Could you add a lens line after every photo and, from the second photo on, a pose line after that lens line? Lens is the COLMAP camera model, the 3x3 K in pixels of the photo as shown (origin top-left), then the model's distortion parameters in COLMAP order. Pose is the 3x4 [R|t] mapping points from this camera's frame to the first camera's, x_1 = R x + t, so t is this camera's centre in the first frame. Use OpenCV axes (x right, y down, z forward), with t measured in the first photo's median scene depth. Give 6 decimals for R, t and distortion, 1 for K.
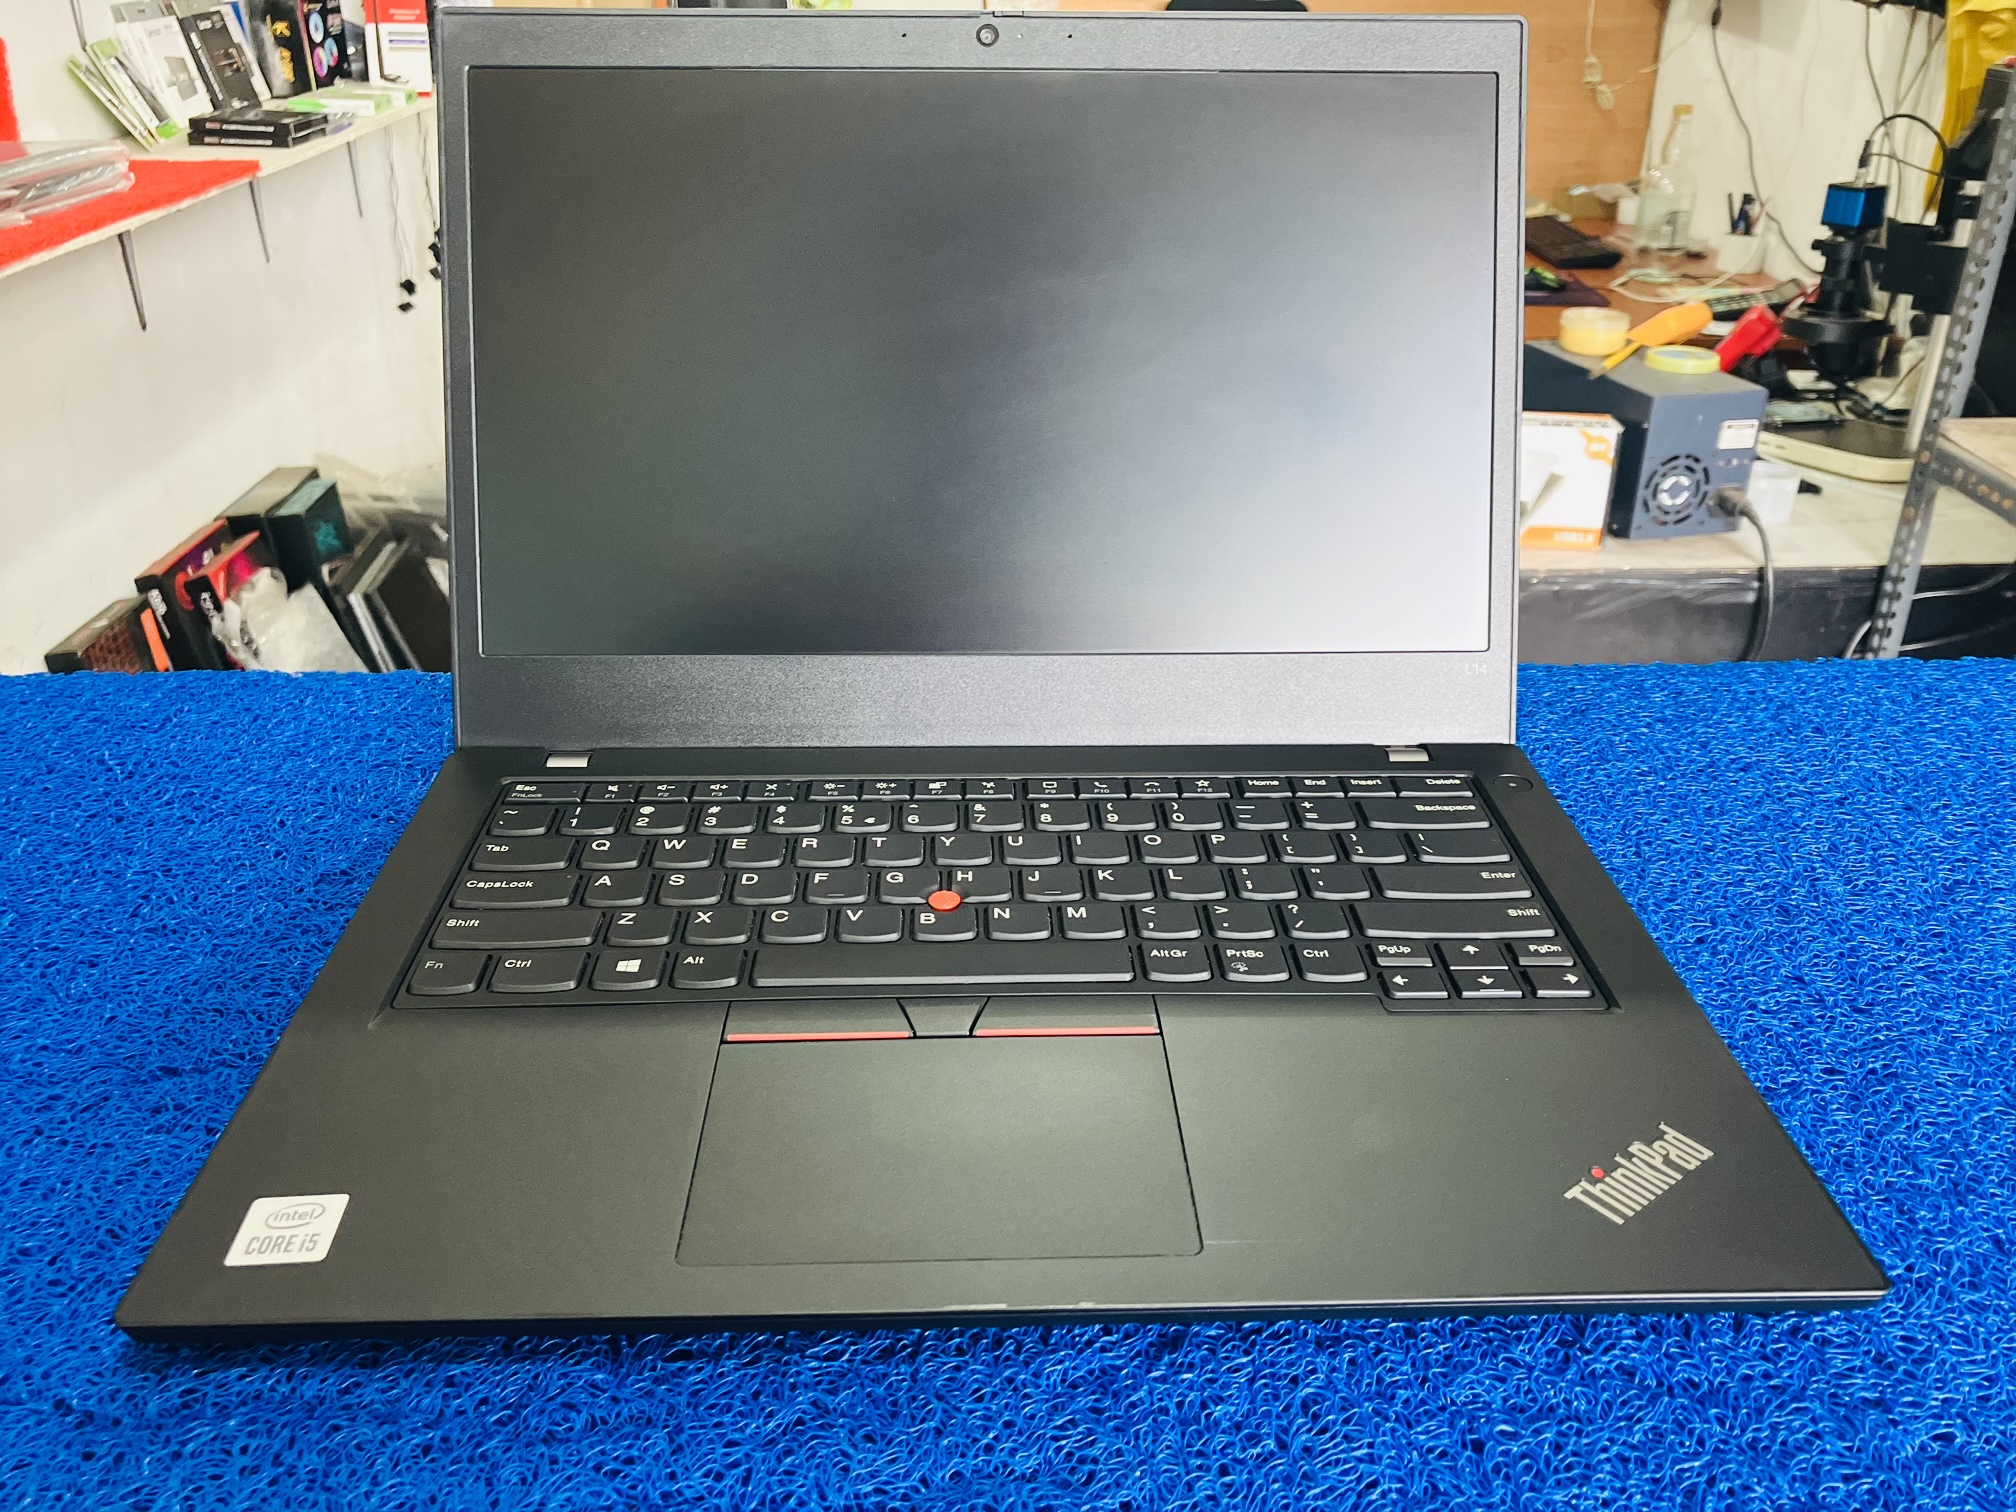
lens RADIAL K [[1687.8, 0, 1002.3], [0, 1687.8, 756.4], [0, 0, 1]] dist [0.021200, 0.006795]
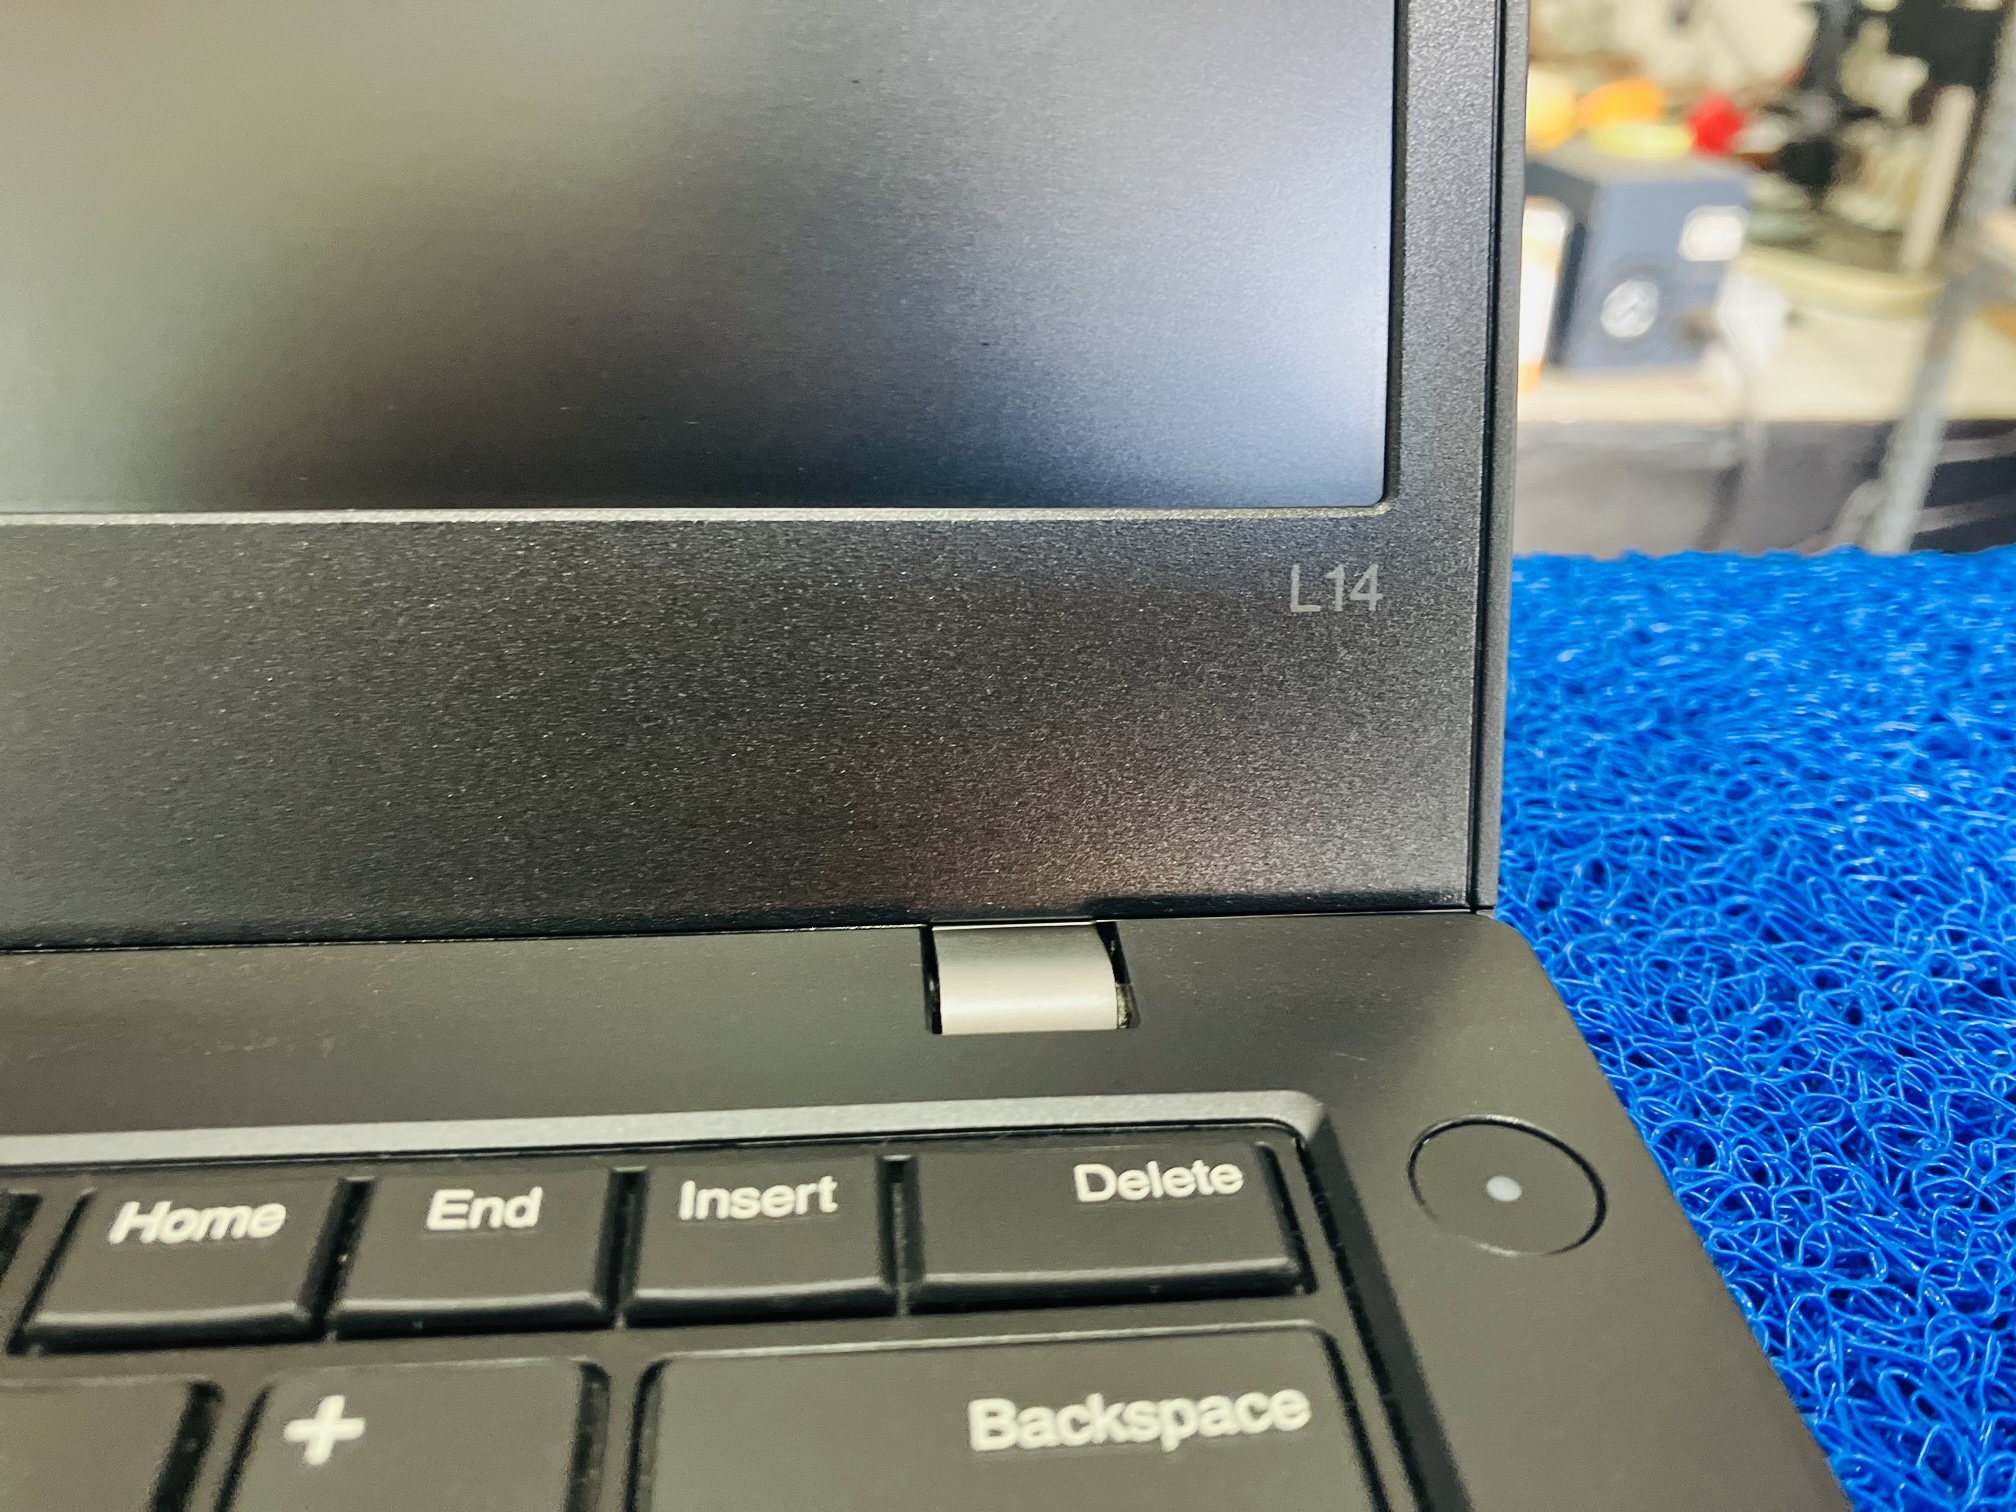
lens RADIAL K [[1687.8, 0, 1006.5], [0, 1687.8, 757.0], [0, 0, 1]] dist [0.021200, 0.006795]
pose [[0.997872, -0.009465, 0.064518, 0.074689], [0.004958, 0.997559, 0.069650, -0.015294], [-0.065019, -0.069182, 0.995483, 0.262278]]
